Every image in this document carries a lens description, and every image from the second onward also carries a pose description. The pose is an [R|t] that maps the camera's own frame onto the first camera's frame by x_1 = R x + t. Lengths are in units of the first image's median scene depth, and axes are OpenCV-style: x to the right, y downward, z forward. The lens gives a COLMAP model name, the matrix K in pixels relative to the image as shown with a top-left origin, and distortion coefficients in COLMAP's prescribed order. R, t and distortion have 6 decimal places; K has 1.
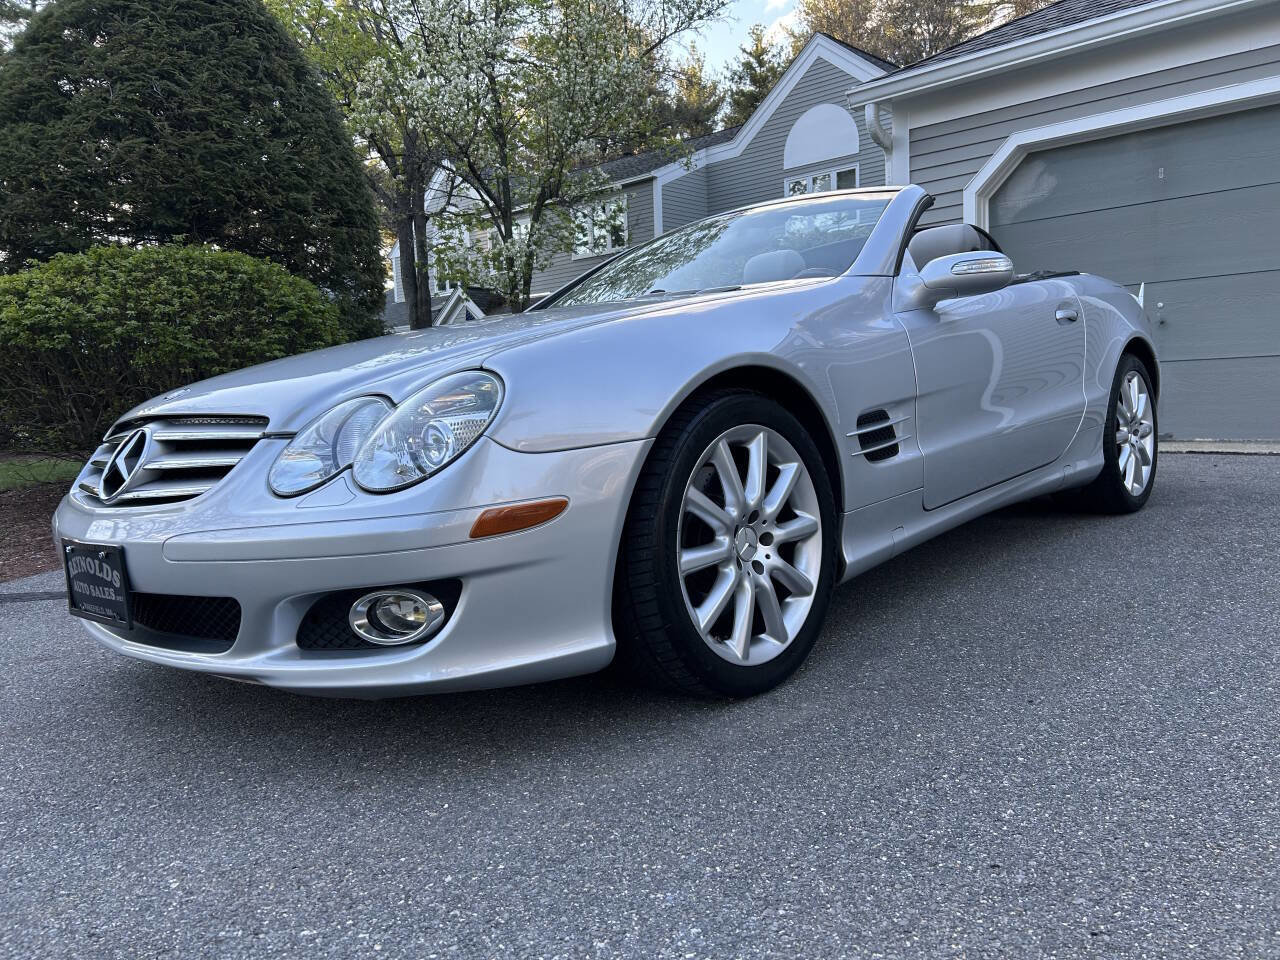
lens RADIAL K [[976.4, 0, 647.6], [0, 976.4, 483.0], [0, 0, 1]] dist [0.047314, -0.053052]
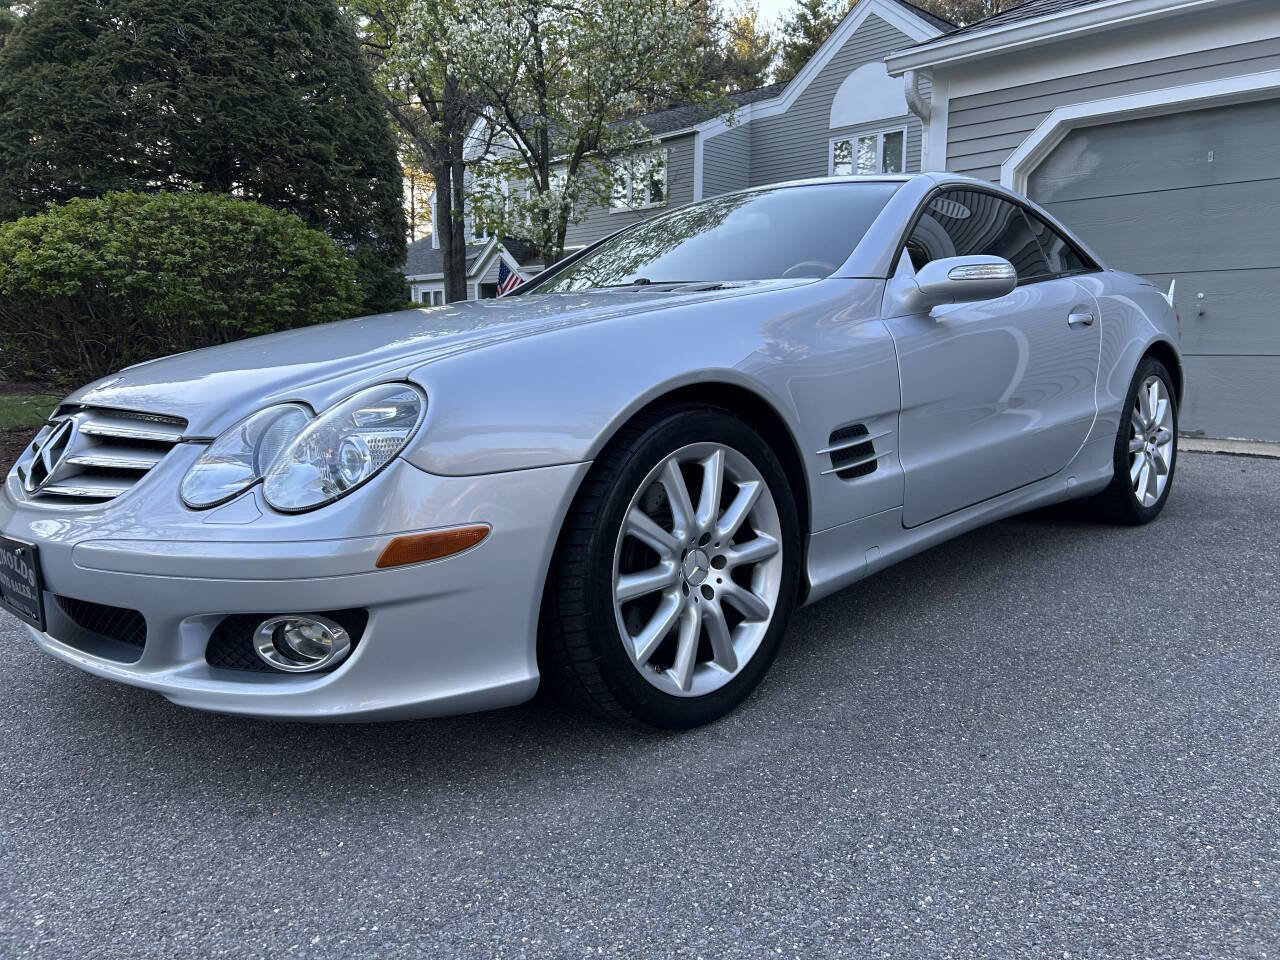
lens RADIAL K [[977.6, 0, 643.4], [0, 977.6, 471.7], [0, 0, 1]] dist [0.047016, -0.053320]
pose [[0.998073, 0.049183, -0.037837, 0.027757], [-0.047810, 0.998194, 0.036380, -0.021276], [0.039558, -0.034500, 0.998621, 0.018206]]
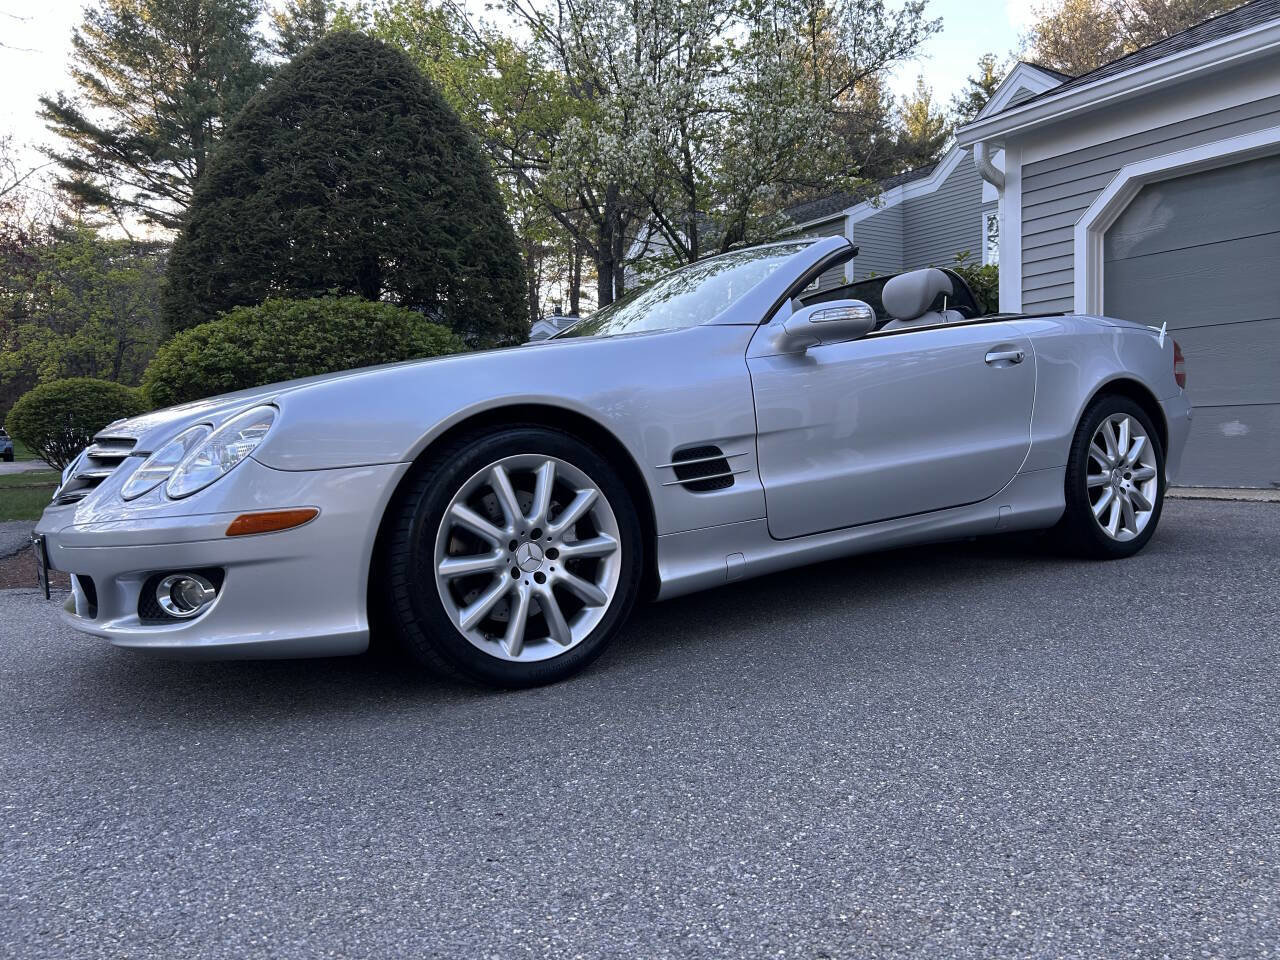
lens RADIAL K [[976.4, 0, 647.6], [0, 976.4, 483.0], [0, 0, 1]] dist [0.047314, -0.053052]
pose [[0.972282, 0.026758, -0.232275, 0.172190], [-0.035459, 0.998814, -0.033363, 0.002878], [0.231107, 0.040675, 0.972078, -0.033766]]
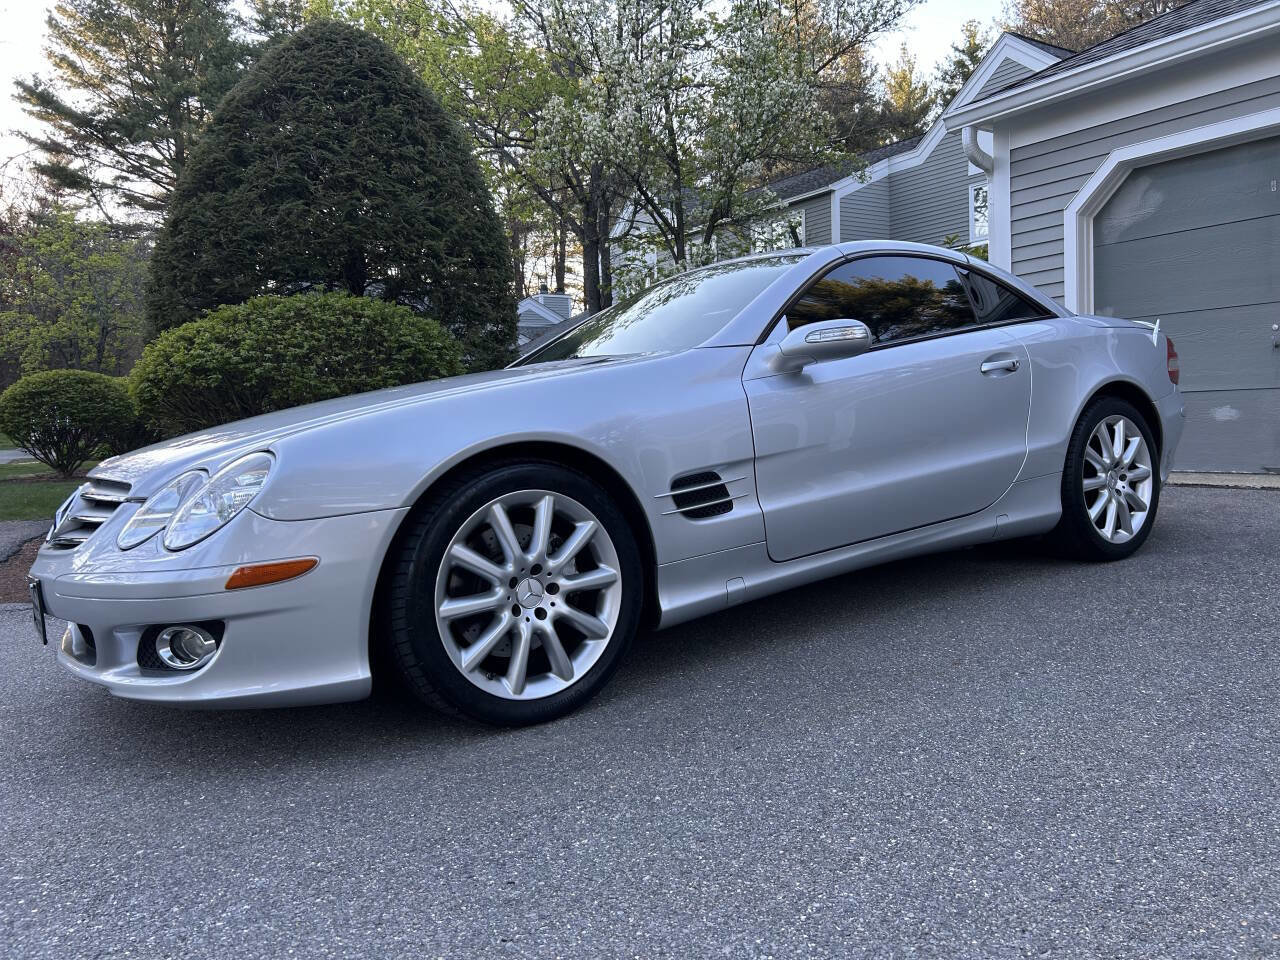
lens RADIAL K [[977.6, 0, 643.4], [0, 977.6, 471.7], [0, 0, 1]] dist [0.047016, -0.053320]
pose [[0.974283, 0.012642, -0.224974, 0.167156], [-0.016892, 0.999713, -0.016973, -0.021699], [0.224695, 0.020337, 0.974217, -0.033980]]
